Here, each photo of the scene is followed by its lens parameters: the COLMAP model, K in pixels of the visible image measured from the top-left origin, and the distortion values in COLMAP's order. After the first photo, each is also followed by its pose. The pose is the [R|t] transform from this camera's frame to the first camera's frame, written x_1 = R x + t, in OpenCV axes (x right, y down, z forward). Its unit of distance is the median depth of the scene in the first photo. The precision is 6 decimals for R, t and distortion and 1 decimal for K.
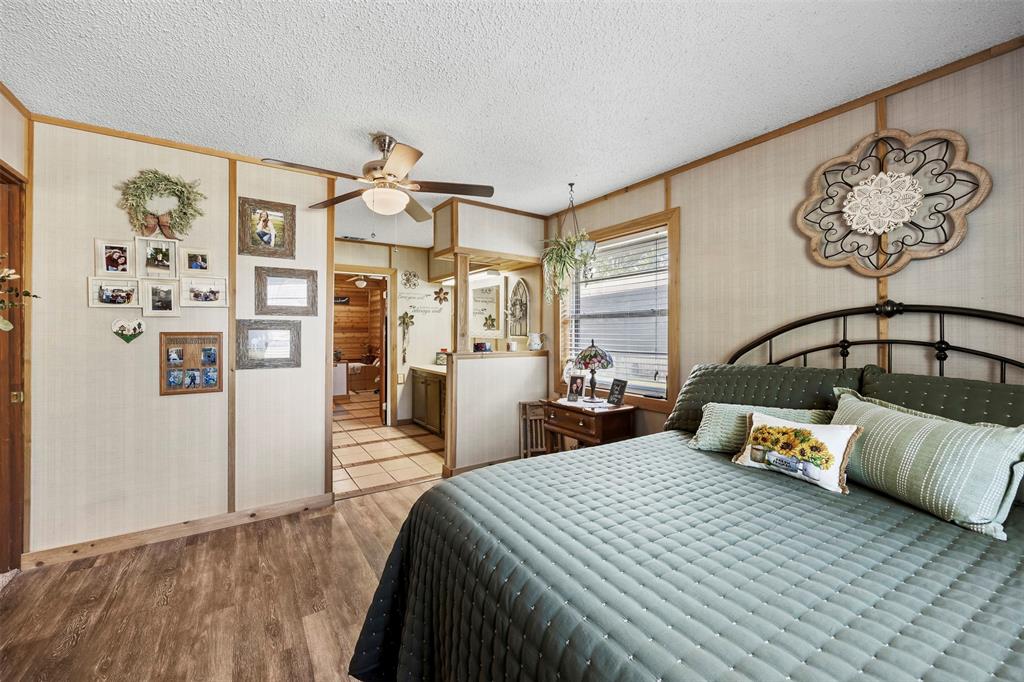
lens RADIAL K [[419.9, 0, 511.4], [0, 419.9, 333.4], [0, 0, 1]] dist [-0.000138, 0.000032]
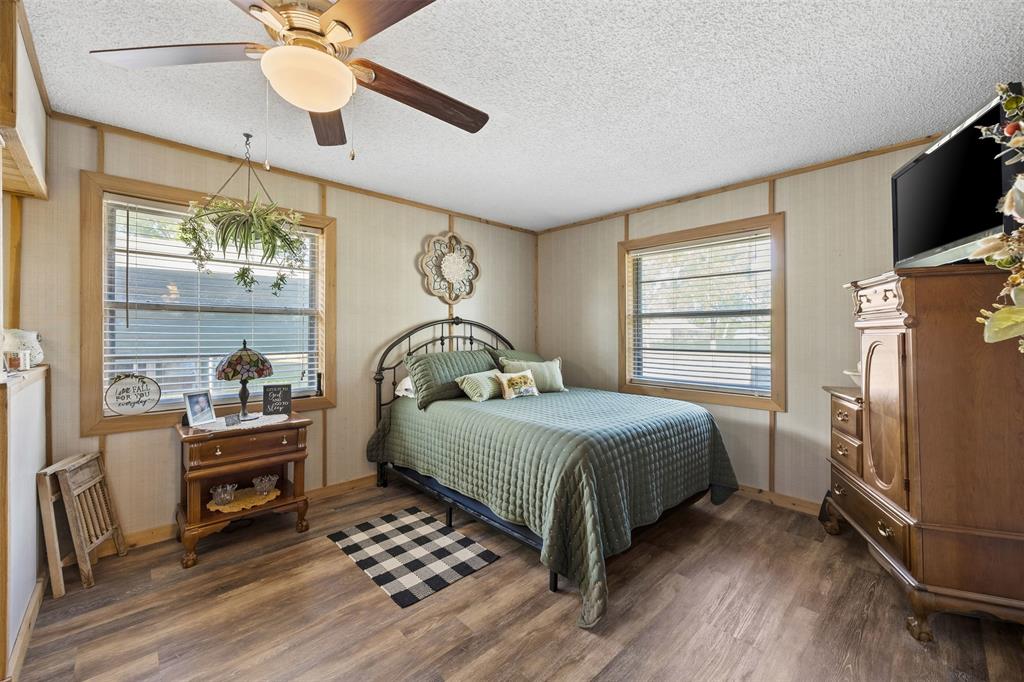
lens RADIAL K [[404.4, 0, 508.0], [0, 404.4, 341.2], [0, 0, 1]] dist [-0.006665, -0.000028]
pose [[-0.178486, -0.019838, 0.983742, -1.063923], [-0.000157, 0.999797, 0.020133, 0.000638], [-0.983942, 0.003439, -0.178453, 1.076027]]
